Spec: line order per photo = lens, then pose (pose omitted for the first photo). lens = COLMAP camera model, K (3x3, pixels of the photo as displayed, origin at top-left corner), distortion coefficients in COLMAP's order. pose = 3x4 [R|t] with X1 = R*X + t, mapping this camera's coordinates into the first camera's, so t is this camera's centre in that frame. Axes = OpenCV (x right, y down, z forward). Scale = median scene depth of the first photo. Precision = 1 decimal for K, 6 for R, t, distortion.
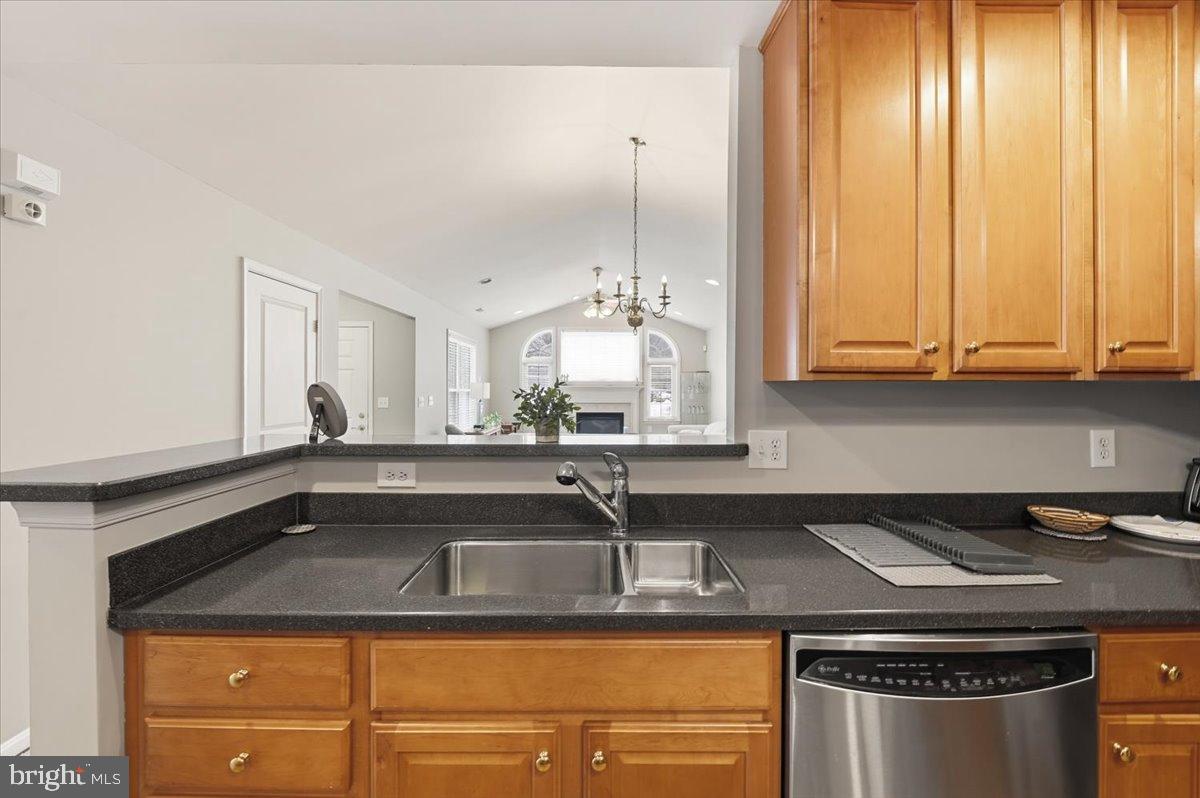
lens RADIAL K [[517.0, 0, 597.6], [0, 517.0, 383.5], [0, 0, 1]] dist [-0.009730, 0.000722]
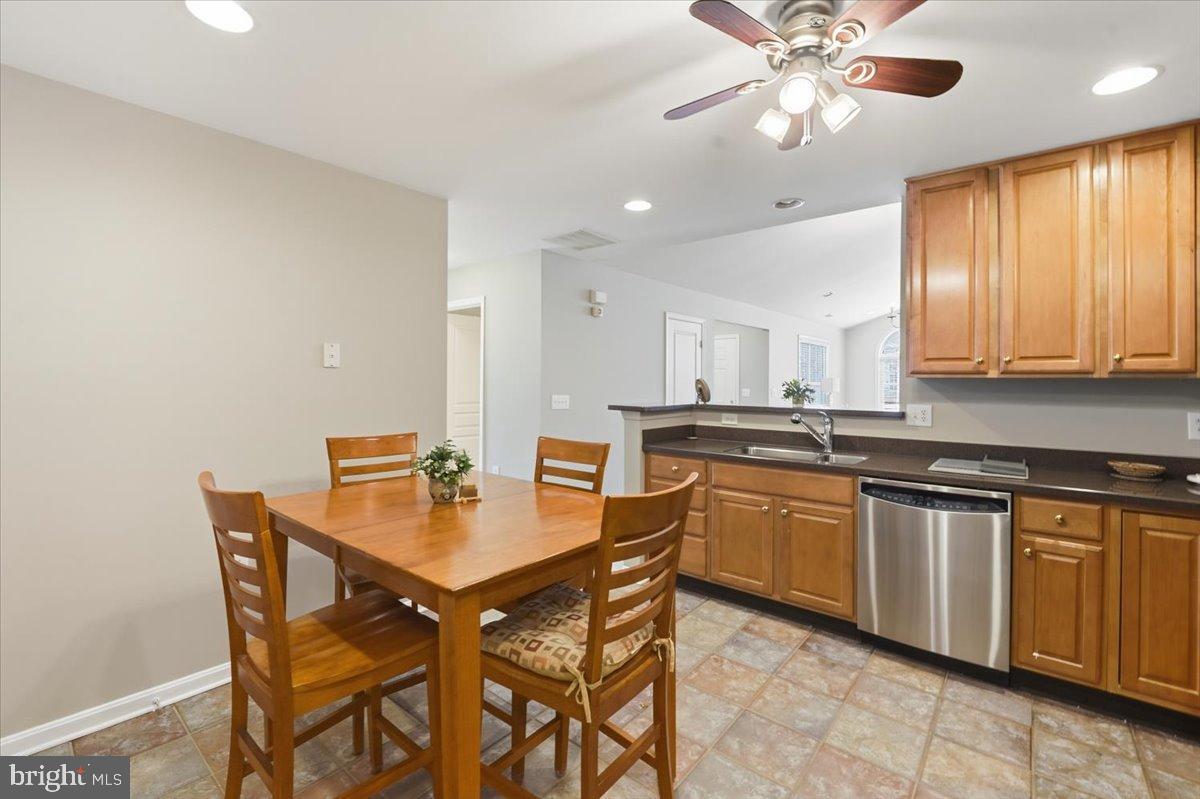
lens RADIAL K [[517.0, 0, 597.6], [0, 517.0, 384.0], [0, 0, 1]] dist [-0.009730, 0.000722]
pose [[0.760493, 0.007398, -0.649304, 0.644544], [-0.000519, 0.999942, 0.010784, -0.001730], [0.649346, -0.007864, 0.760453, -1.106733]]
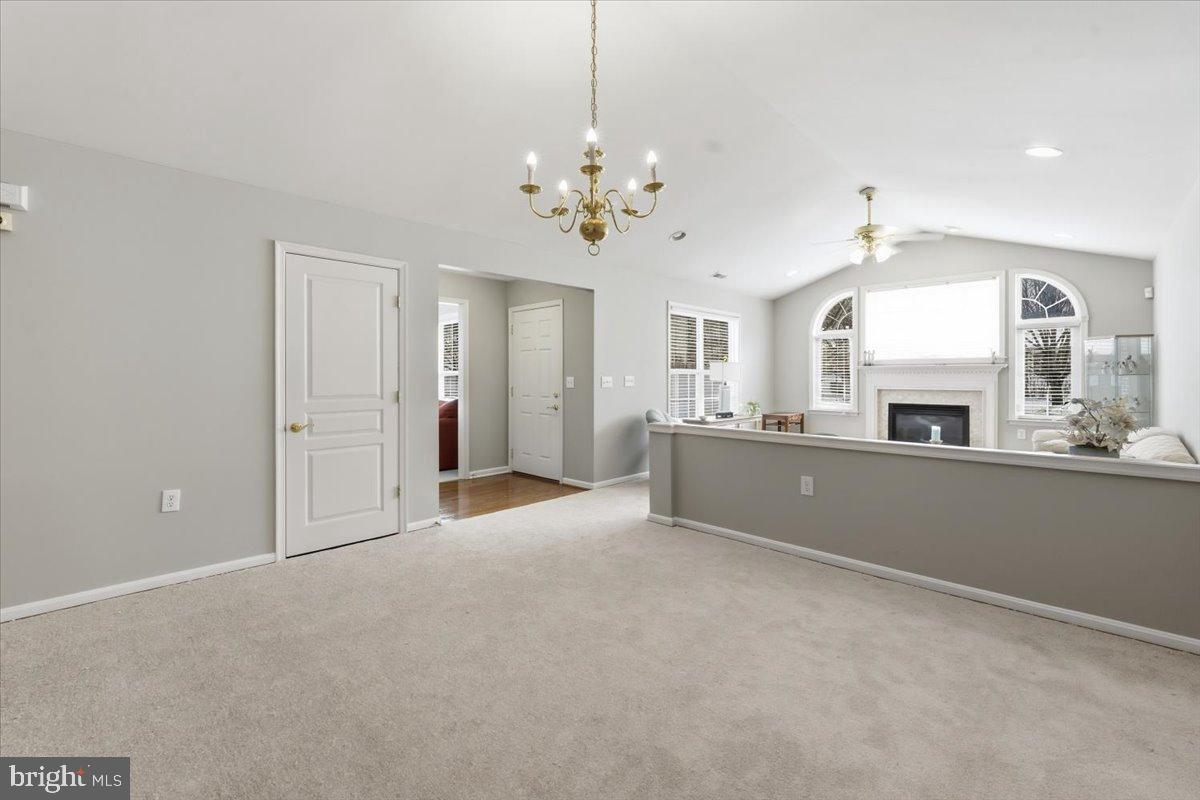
lens RADIAL K [[502.3, 0, 593.0], [0, 502.3, 386.8], [0, 0, 1]] dist [-0.002973, -0.000539]
pose [[0.703232, 0.012713, -0.710847, 1.031889], [0.005904, 0.999701, 0.023720, 0.086209], [0.710936, -0.020877, 0.702947, 1.340387]]
